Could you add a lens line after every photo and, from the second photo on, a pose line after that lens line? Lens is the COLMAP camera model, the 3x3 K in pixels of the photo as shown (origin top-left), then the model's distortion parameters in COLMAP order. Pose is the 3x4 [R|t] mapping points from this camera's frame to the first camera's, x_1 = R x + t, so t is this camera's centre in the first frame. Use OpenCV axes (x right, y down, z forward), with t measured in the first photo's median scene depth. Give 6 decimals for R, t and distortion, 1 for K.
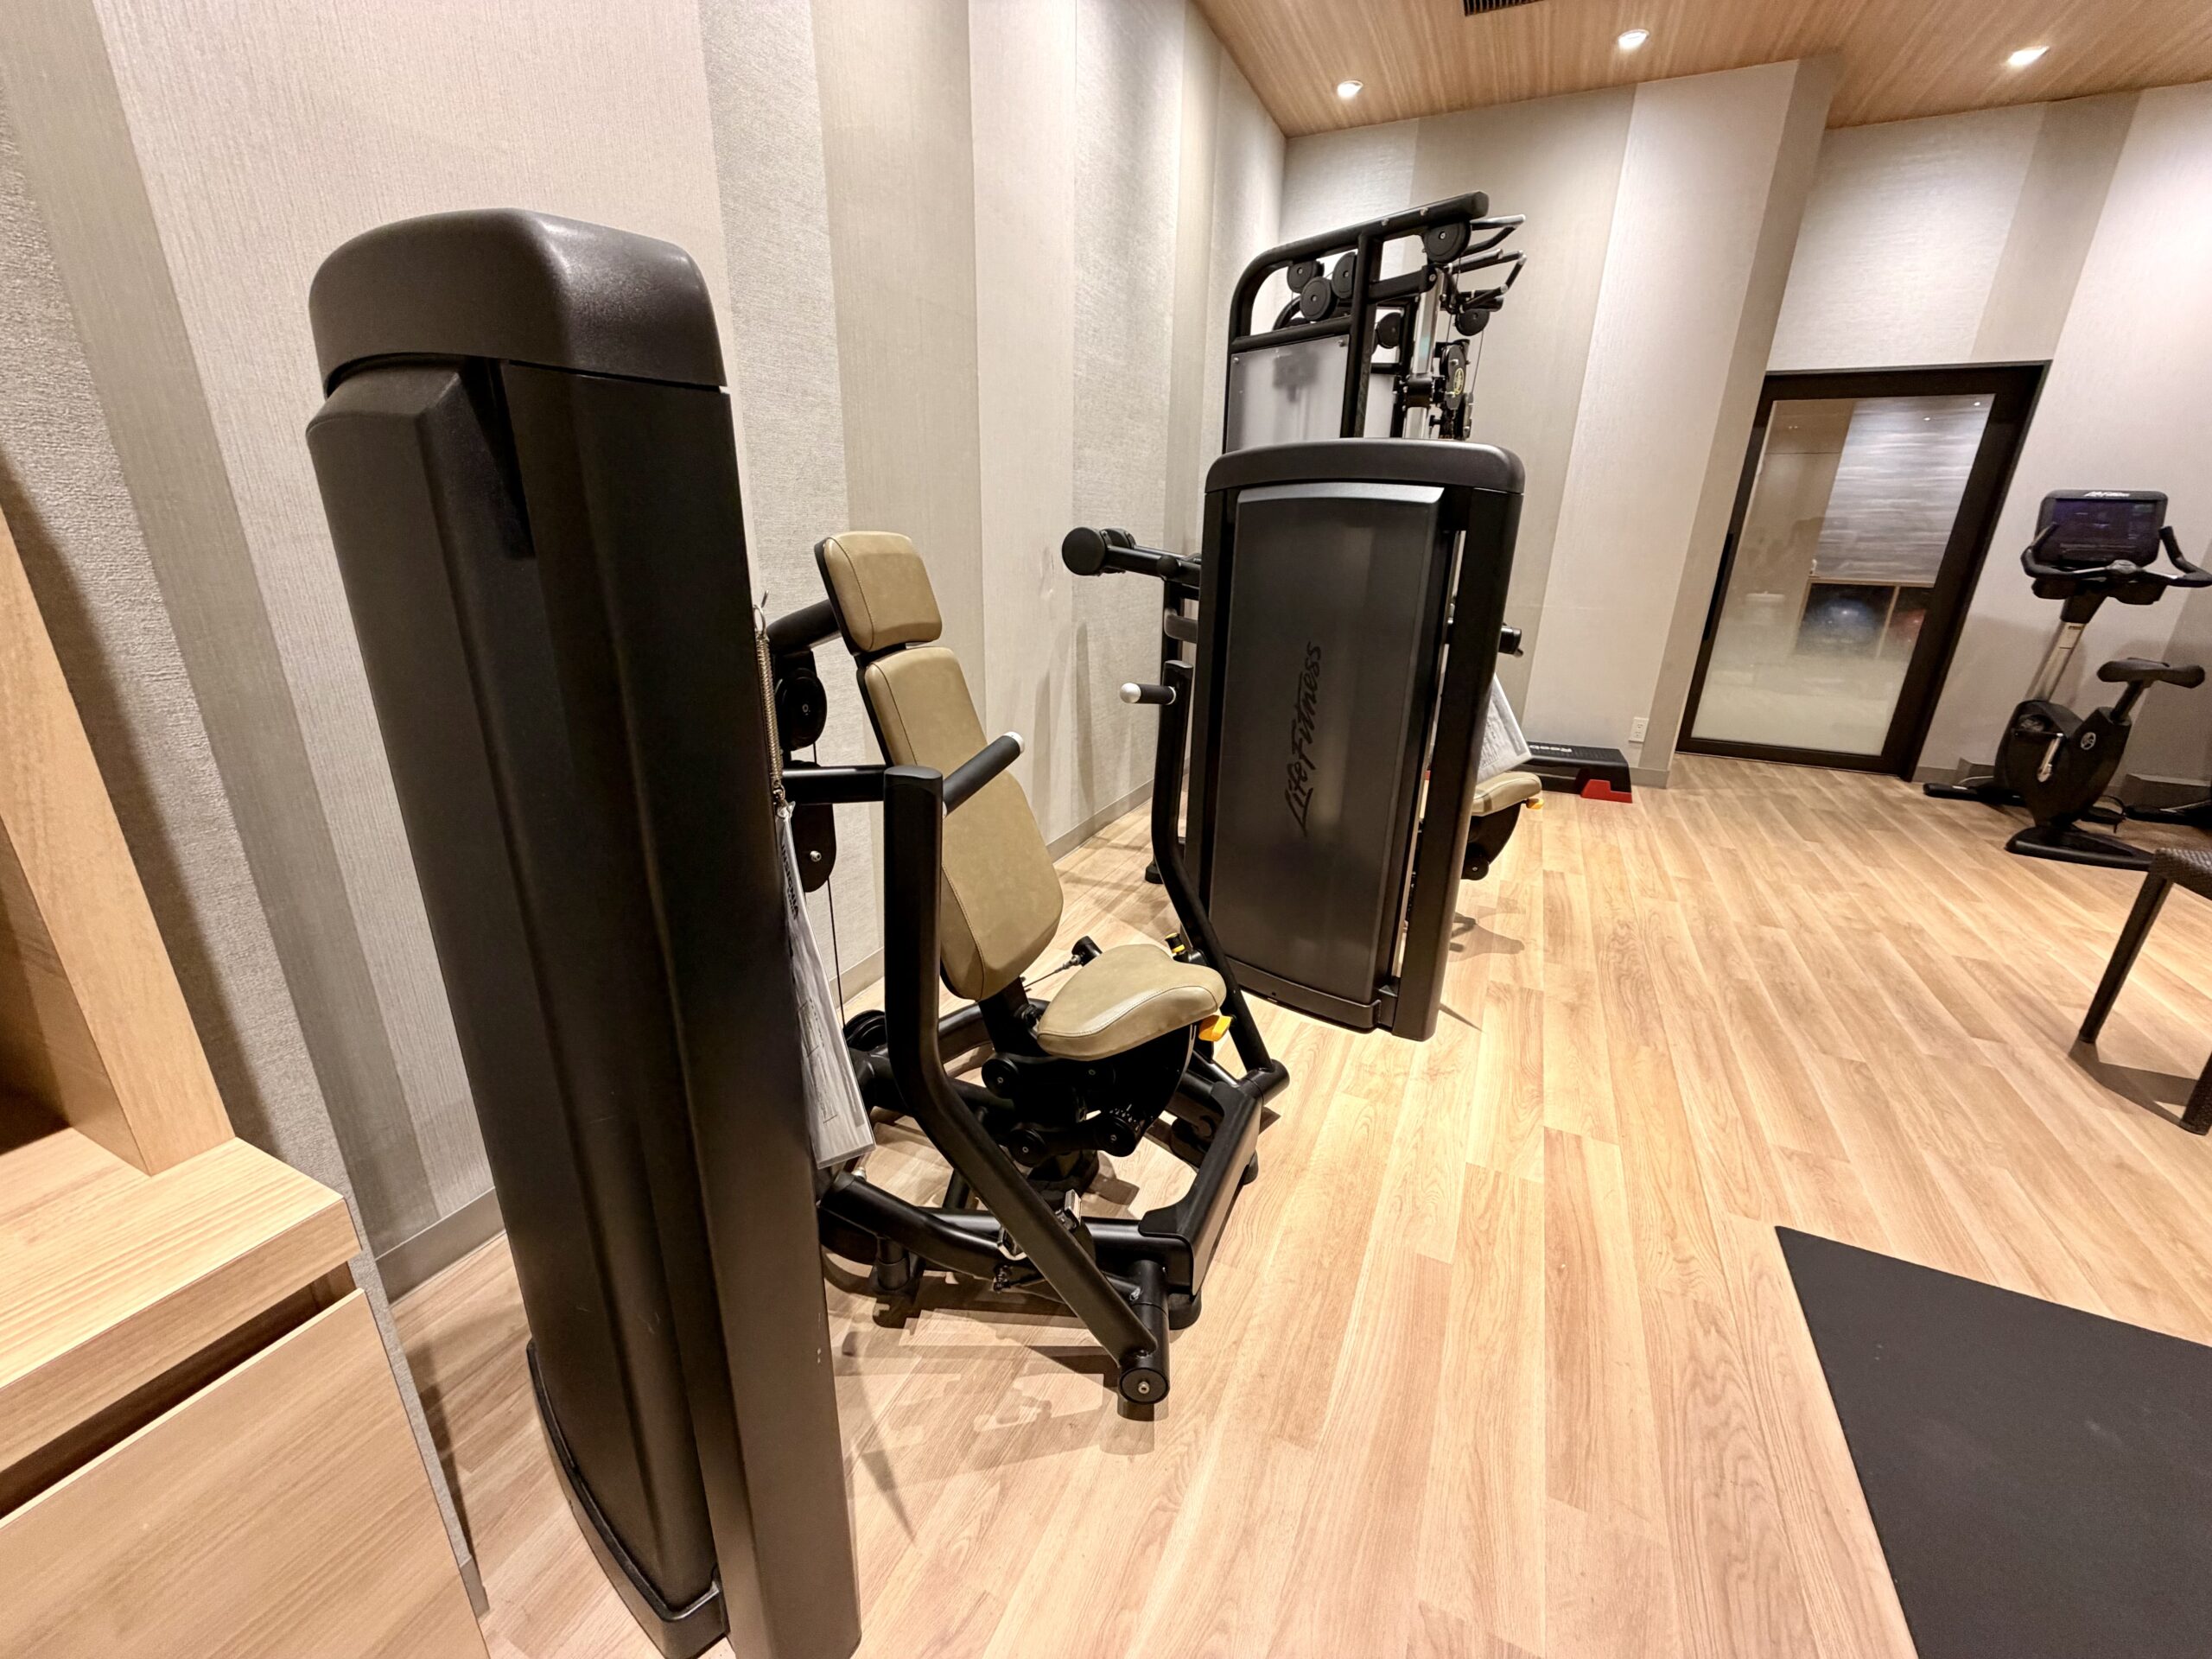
lens RADIAL K [[881.1, 0, 1091.9], [0, 881.1, 808.6], [0, 0, 1]] dist [-0.000159, -0.000188]
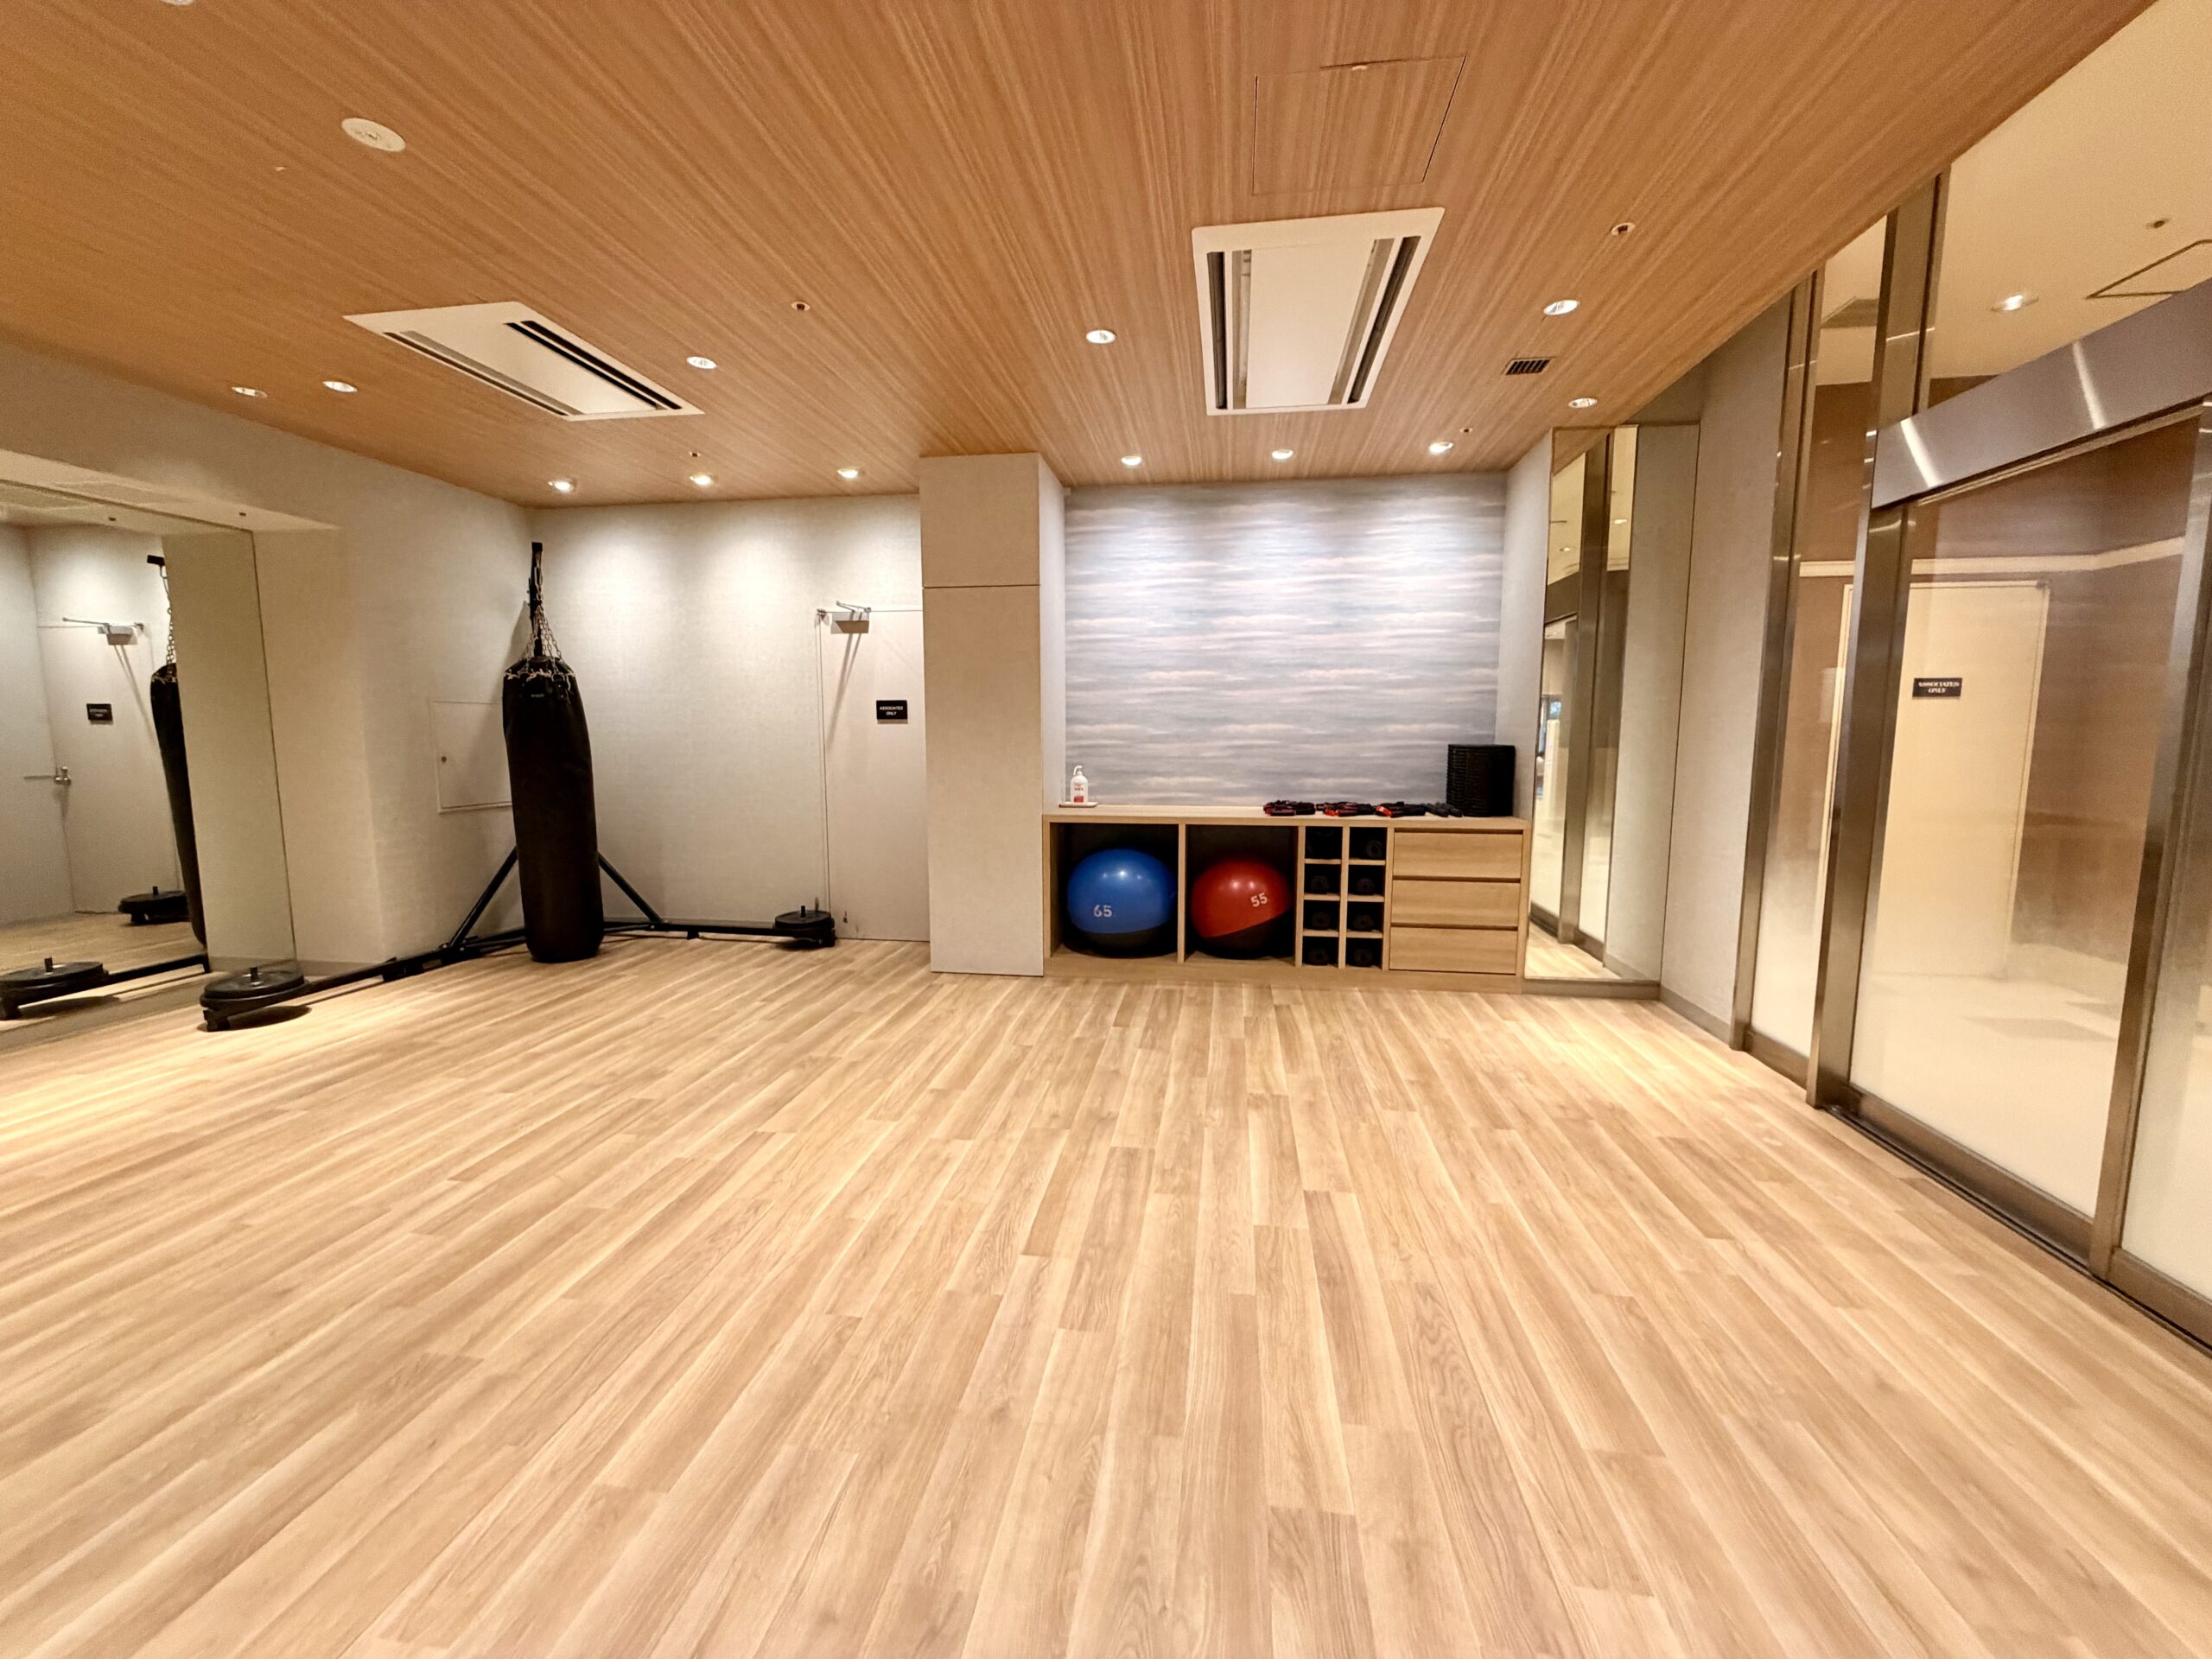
lens RADIAL K [[881.1, 0, 1102.4], [0, 881.1, 816.1], [0, 0, 1]] dist [-0.000159, -0.000188]
pose [[0.952171, -0.044709, 0.302279, -0.173381], [0.107592, 0.974942, -0.194711, 0.055418], [-0.285999, 0.217921, 0.933121, -0.314604]]
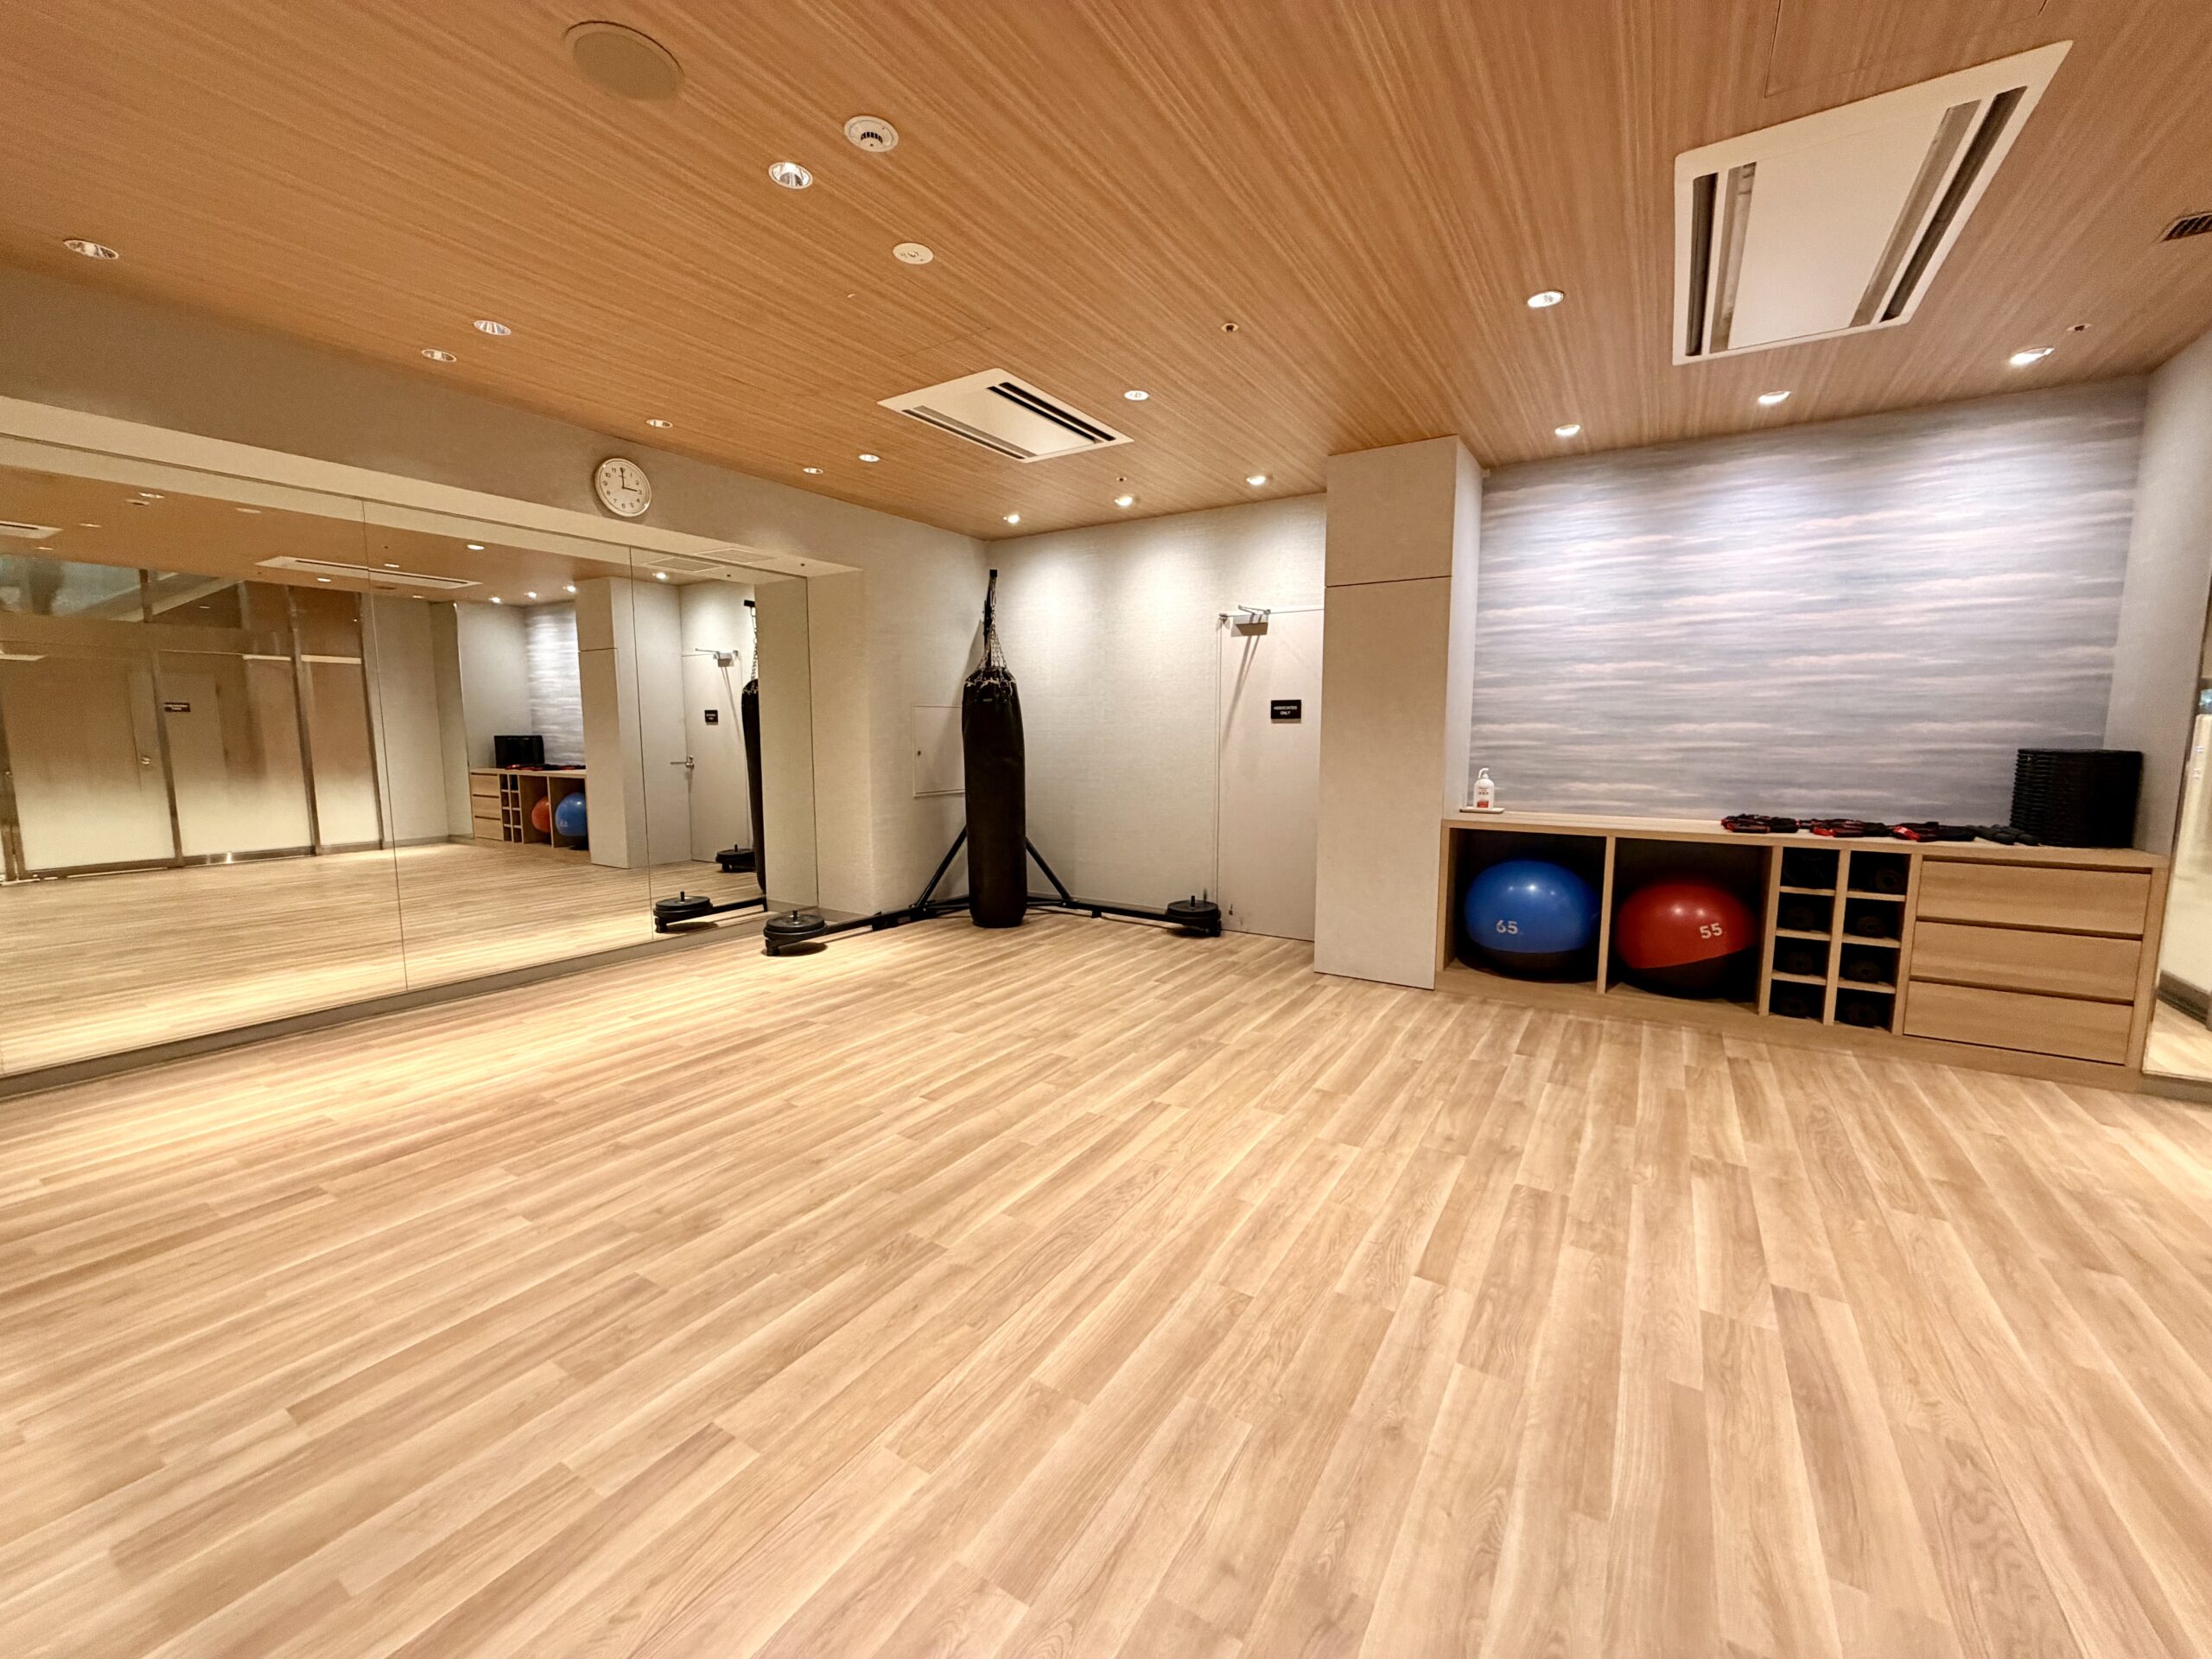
lens RADIAL K [[881.1, 0, 1102.7], [0, 881.1, 817.2], [0, 0, 1]] dist [-0.000159, -0.000188]
pose [[0.993736, -0.004011, -0.111680, -0.224762], [-0.019685, 0.977446, -0.210265, 0.055606], [0.110004, 0.211146, 0.971245, -0.329866]]
